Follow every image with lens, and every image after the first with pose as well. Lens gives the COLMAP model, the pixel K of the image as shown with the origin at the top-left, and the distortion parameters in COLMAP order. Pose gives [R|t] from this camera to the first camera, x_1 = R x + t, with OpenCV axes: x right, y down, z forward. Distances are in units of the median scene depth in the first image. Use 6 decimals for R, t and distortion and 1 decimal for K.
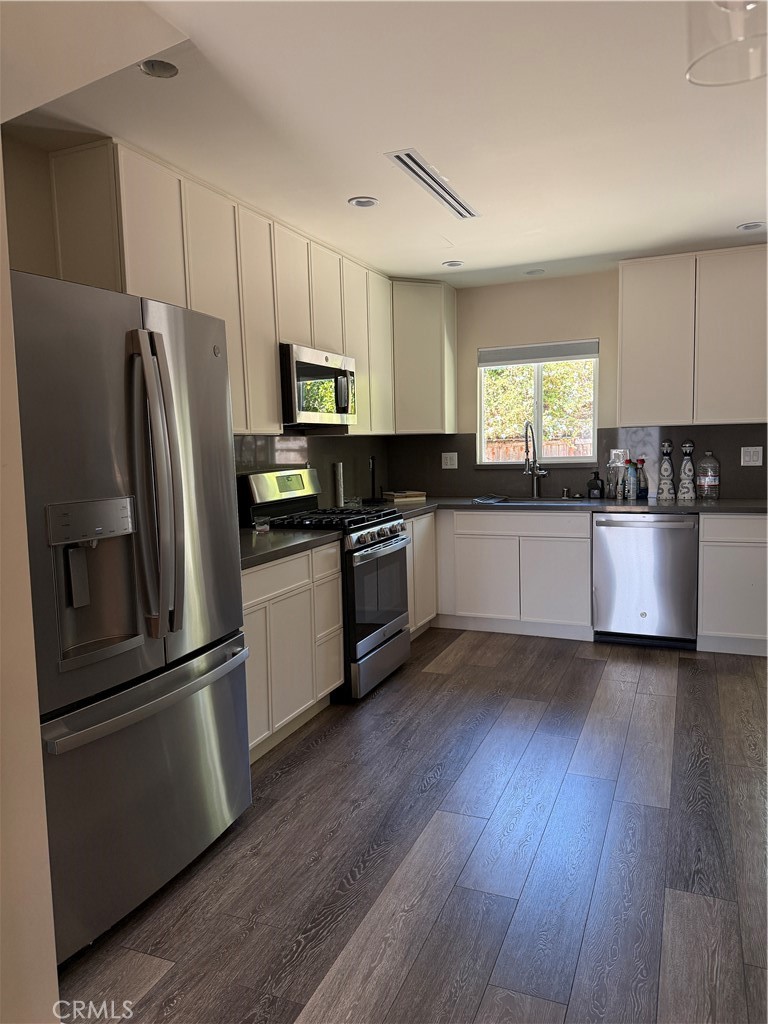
lens RADIAL K [[713.3, 0, 384.0], [0, 713.3, 512.0], [0, 0, 1]] dist [0.115674, -0.120780]
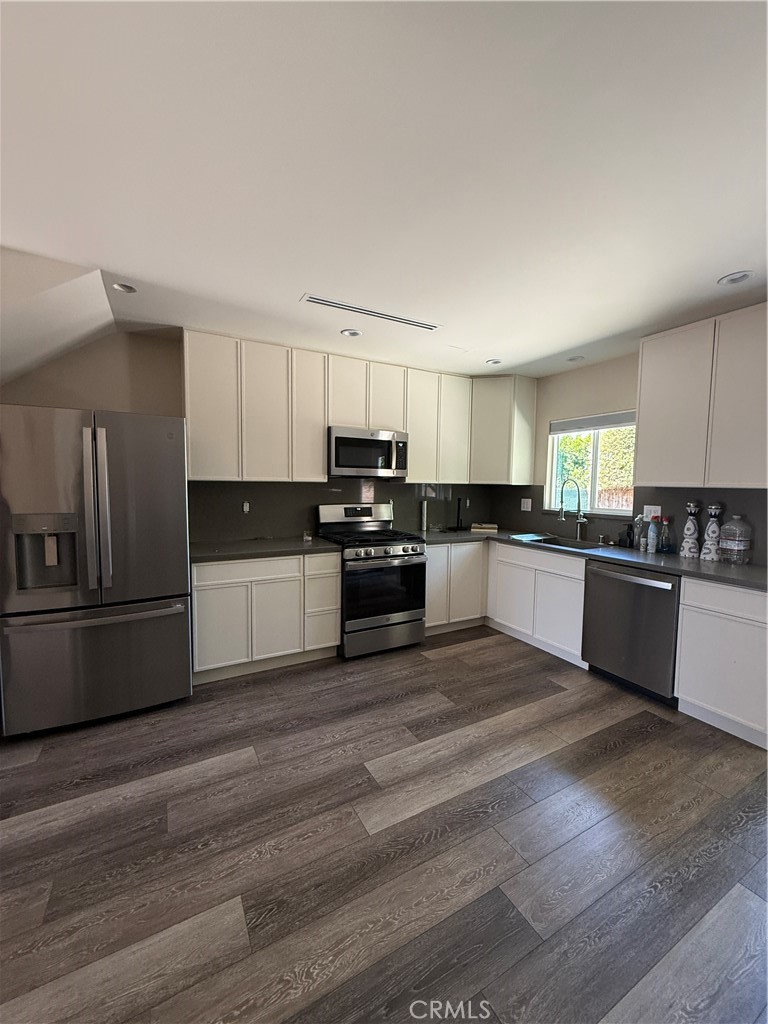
lens RADIAL K [[407.4, 0, 385.0], [0, 407.4, 509.5], [0, 0, 1]] dist [0.001233, -0.000087]
pose [[0.788485, 0.078495, -0.610025, 0.406074], [-0.095487, 0.995420, 0.004664, -0.047963], [0.607597, 0.054572, 0.792368, 0.271178]]
